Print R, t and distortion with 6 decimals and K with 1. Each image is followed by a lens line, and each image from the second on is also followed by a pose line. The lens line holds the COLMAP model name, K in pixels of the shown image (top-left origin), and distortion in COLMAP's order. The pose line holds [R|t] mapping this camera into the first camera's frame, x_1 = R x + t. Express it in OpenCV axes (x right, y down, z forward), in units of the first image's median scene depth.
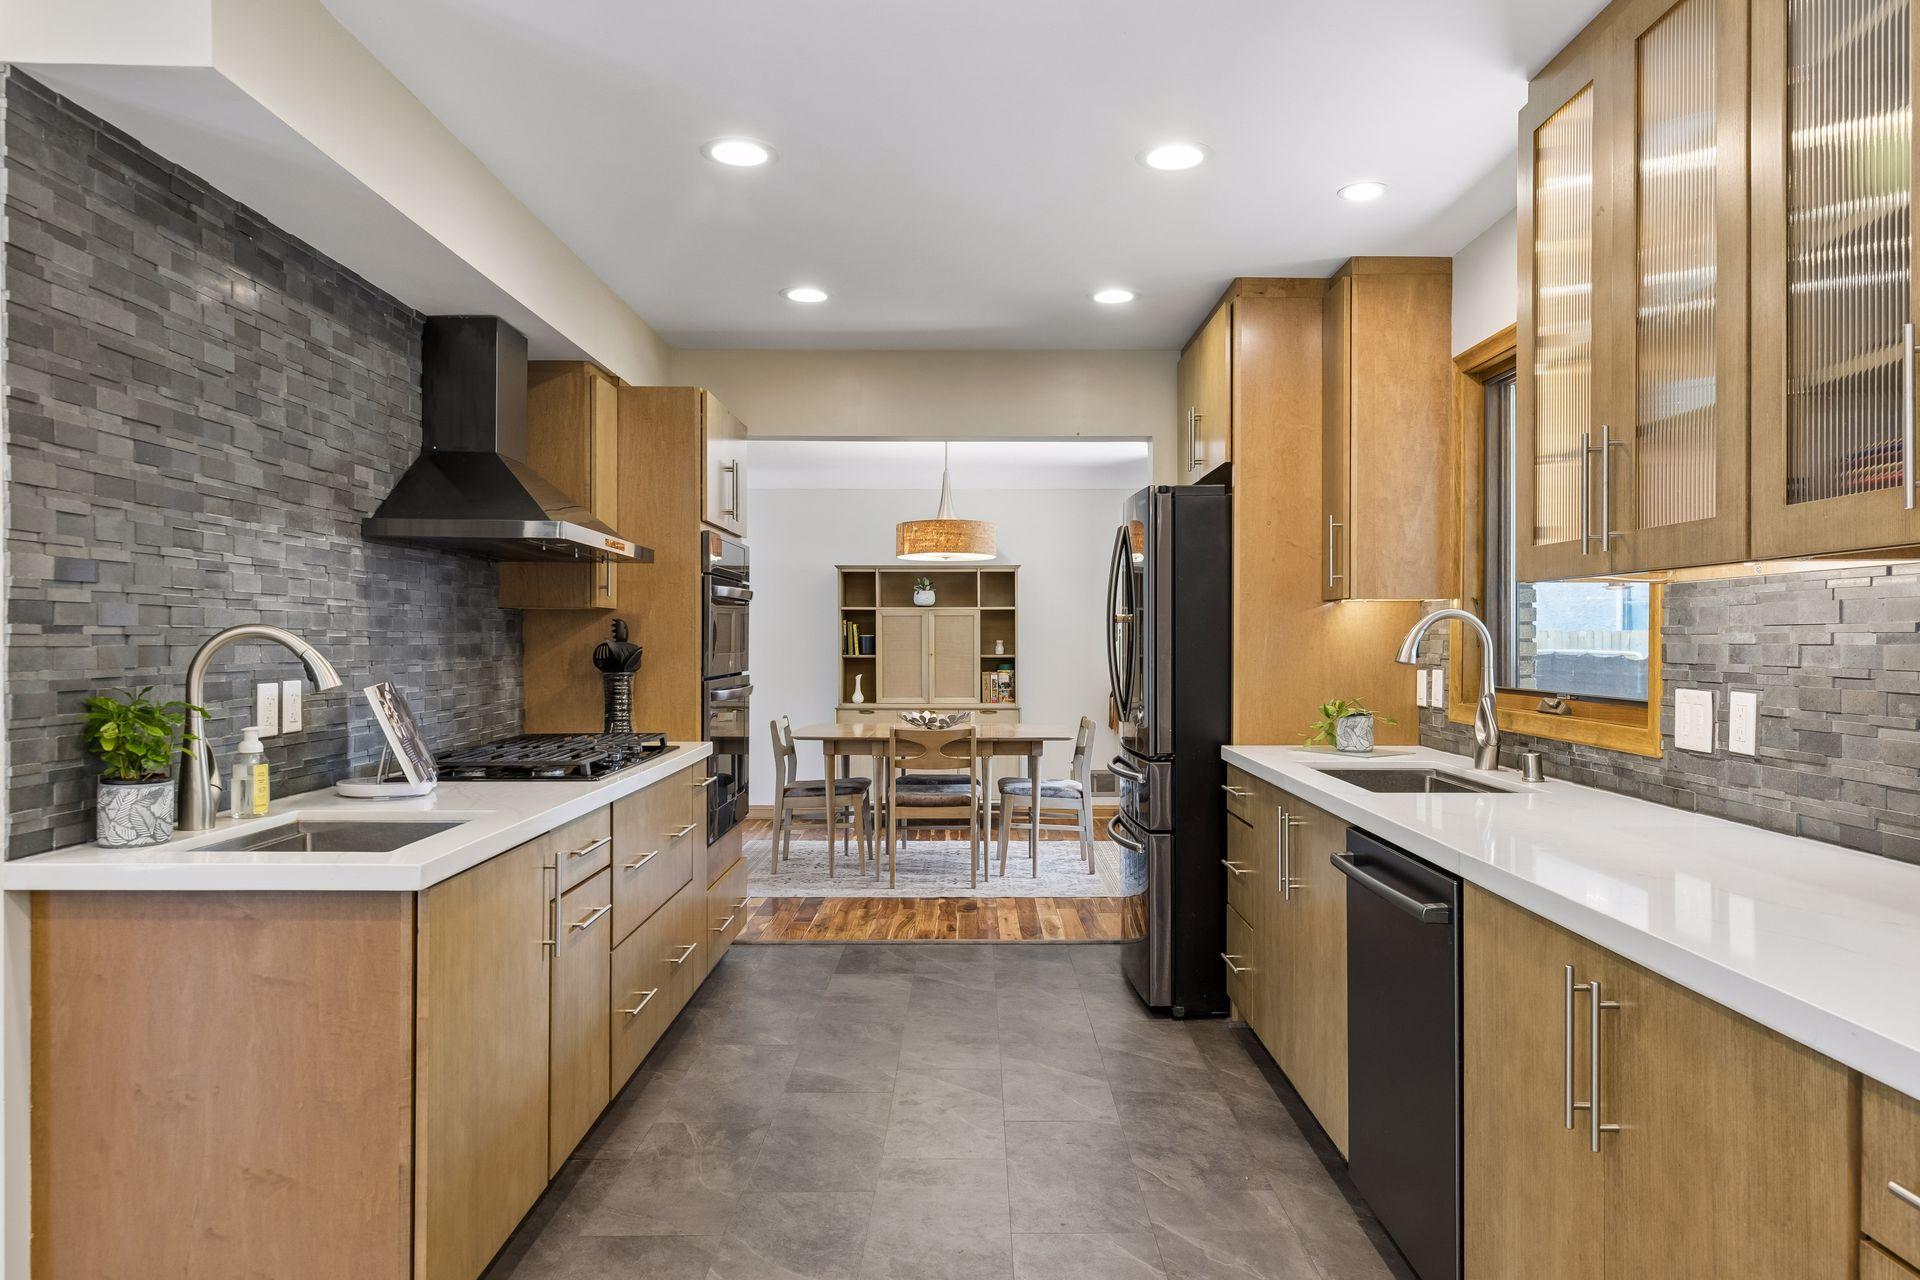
lens RADIAL K [[1230.0, 0, 969.3], [0, 1230.0, 644.2], [0, 0, 1]] dist [0.009882, 0.001968]
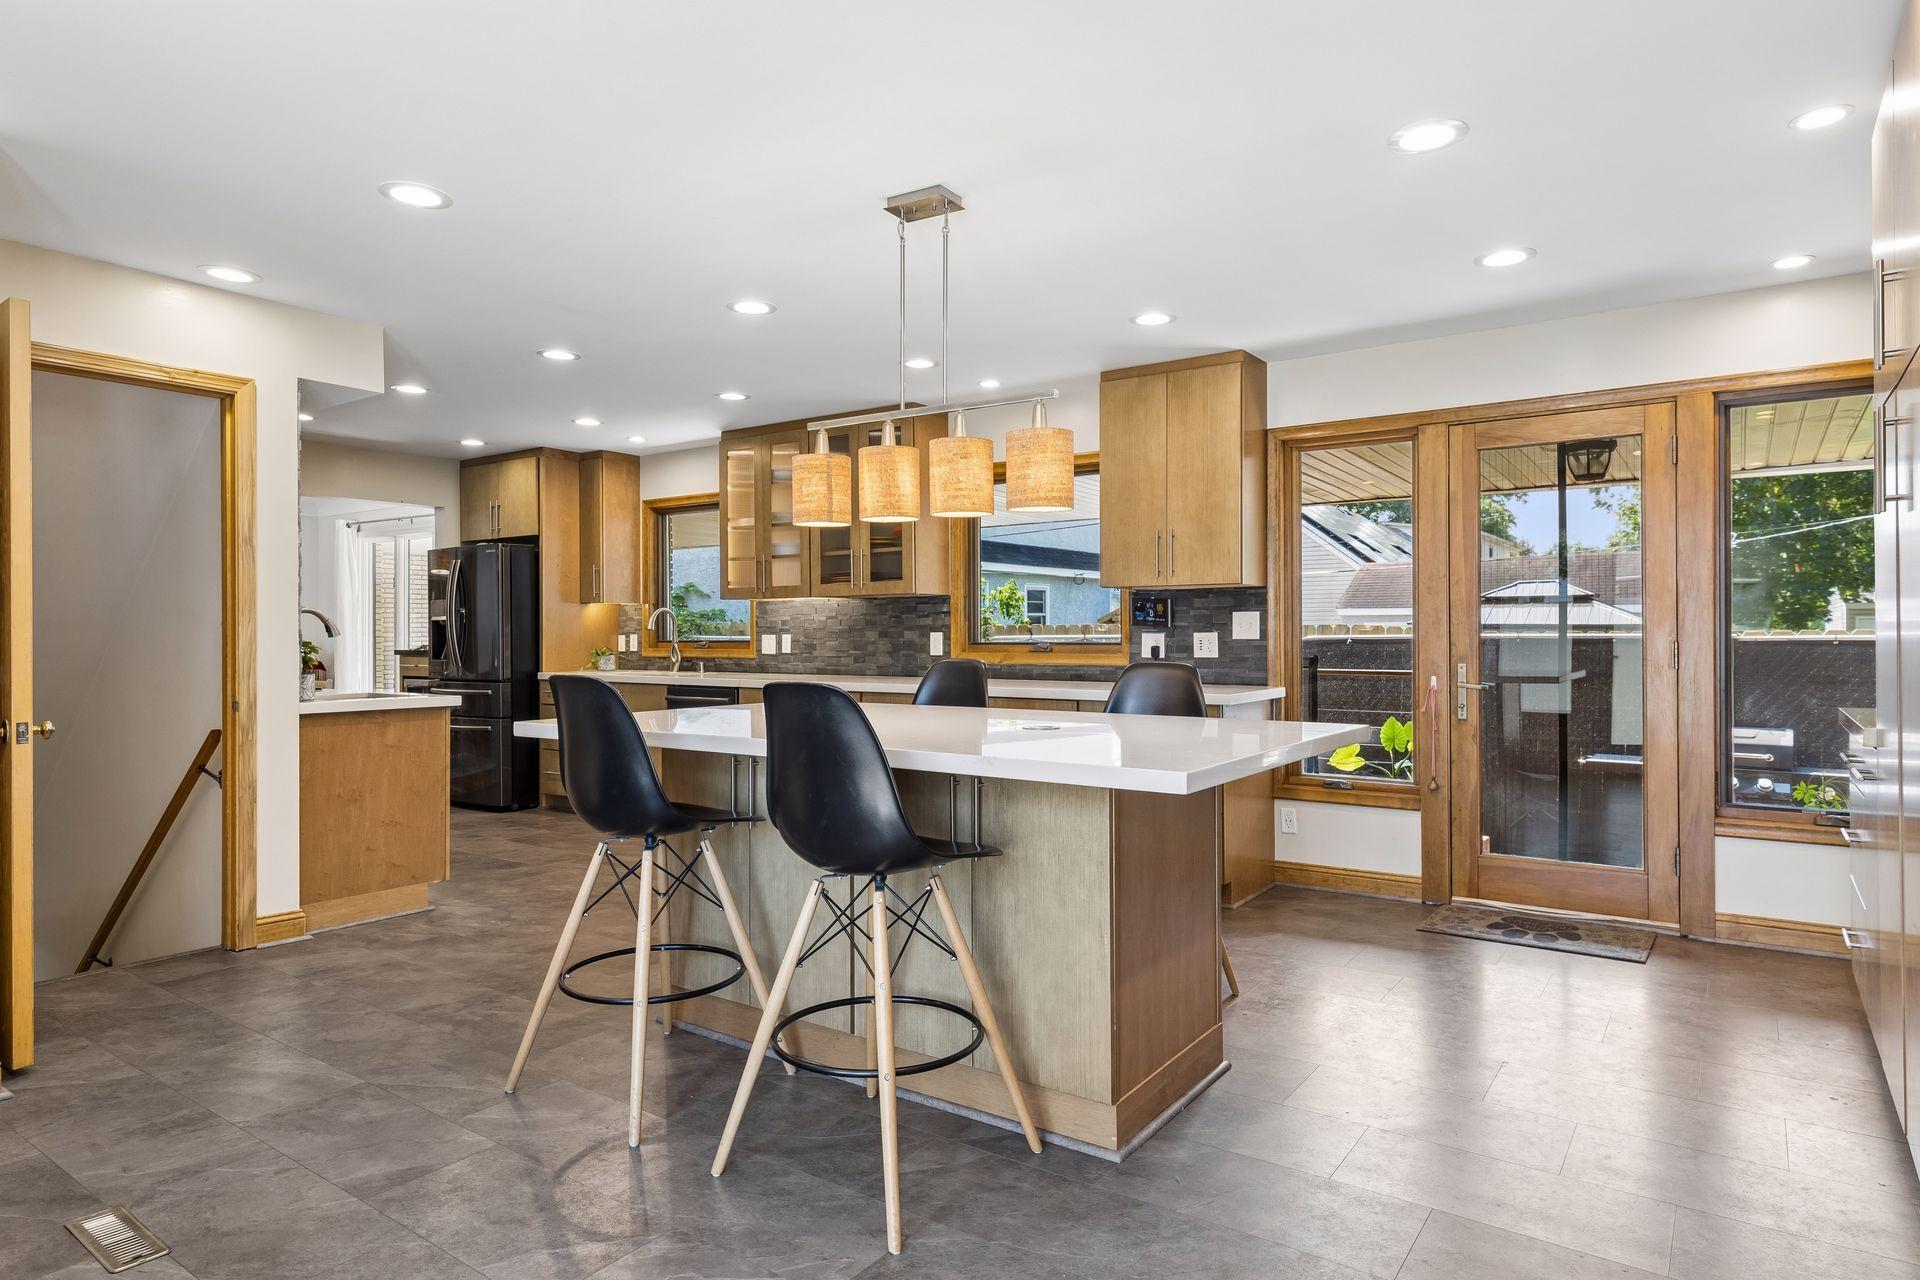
lens RADIAL K [[1094.2, 0, 974.4], [0, 1094.2, 637.1], [0, 0, 1]] dist [0.007911, 0.000297]
pose [[0.572830, -0.003666, 0.819666, -1.172203], [0.007674, 0.999970, -0.000890, 0.040317], [-0.819638, 0.006800, 0.572841, -0.864424]]
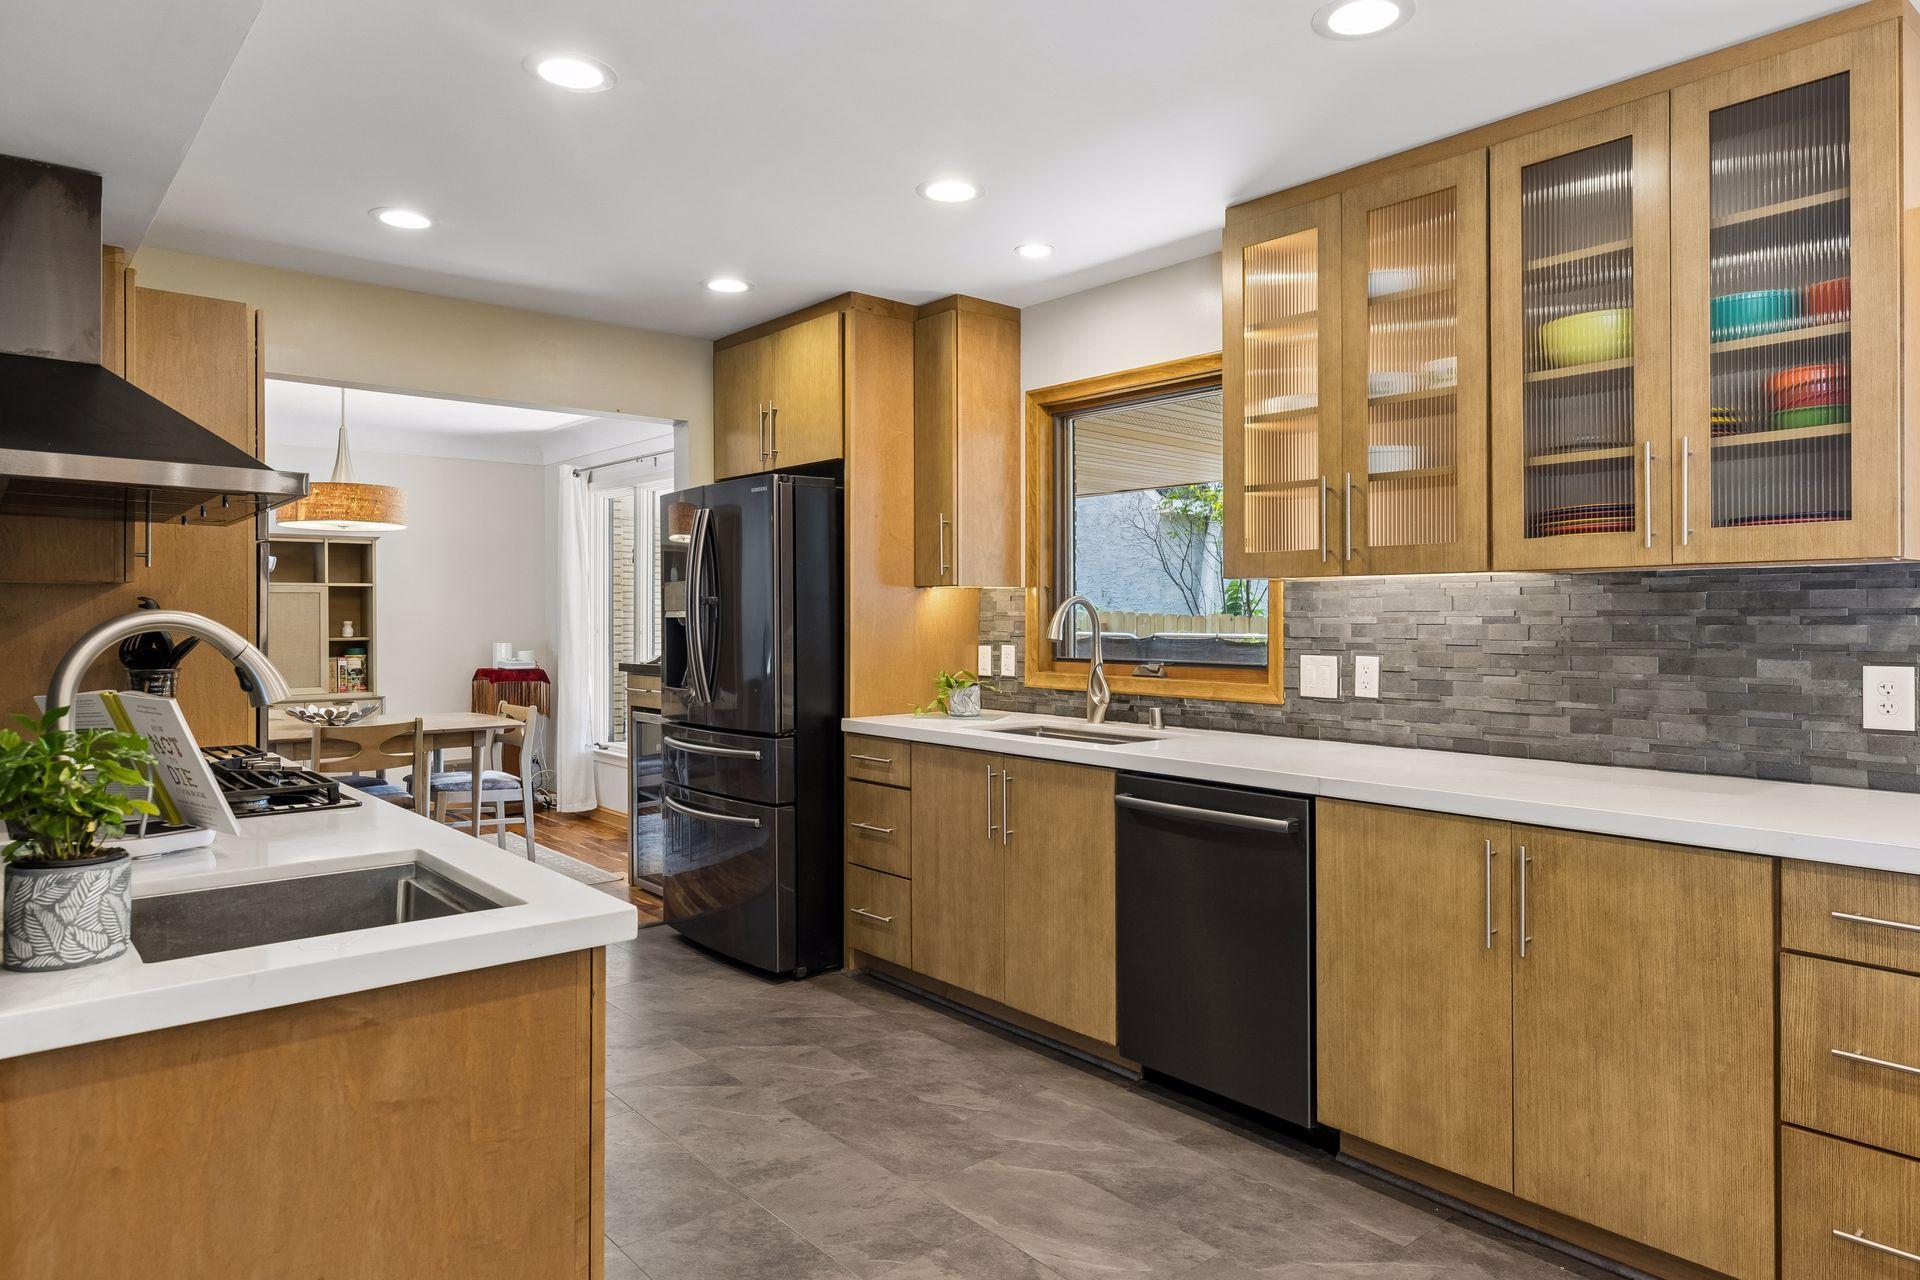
lens RADIAL K [[1185.9, 0, 972.9], [0, 1185.9, 612.7], [0, 0, 1]] dist [0.008261, 0.003233]
pose [[0.759450, -0.000588, 0.650565, -0.519005], [0.005253, 0.999973, -0.005229, -0.006822], [-0.650544, 0.007389, 0.759432, 0.170481]]
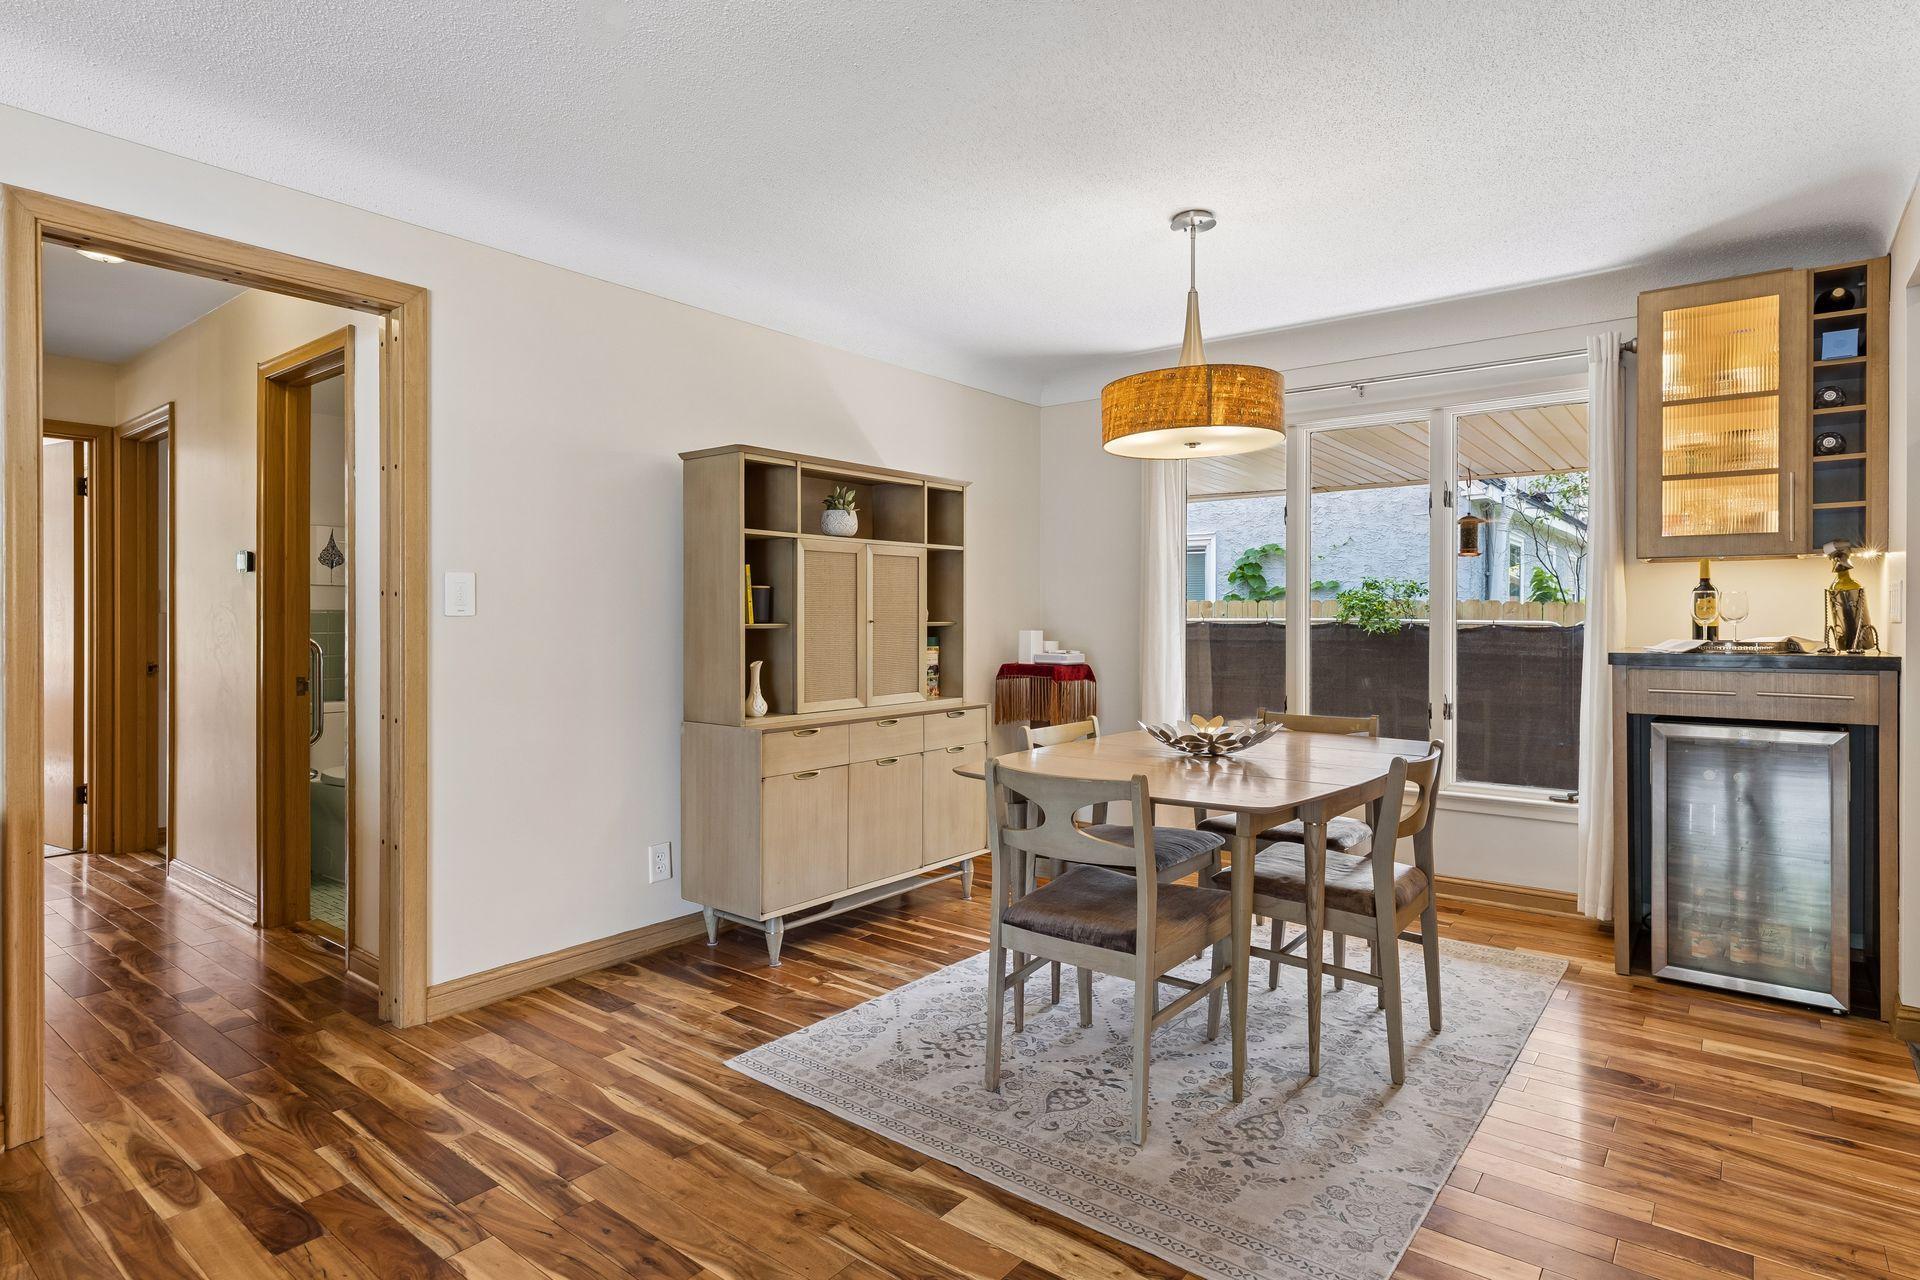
lens RADIAL K [[1005.0, 0, 962.1], [0, 1005.0, 628.3], [0, 0, 1]] dist [0.000201, -0.000023]
pose [[0.615637, -0.013024, 0.787922, -1.011189], [0.006131, 0.999912, 0.011737, 0.016181], [-0.788006, -0.002395, 0.615663, 1.830066]]
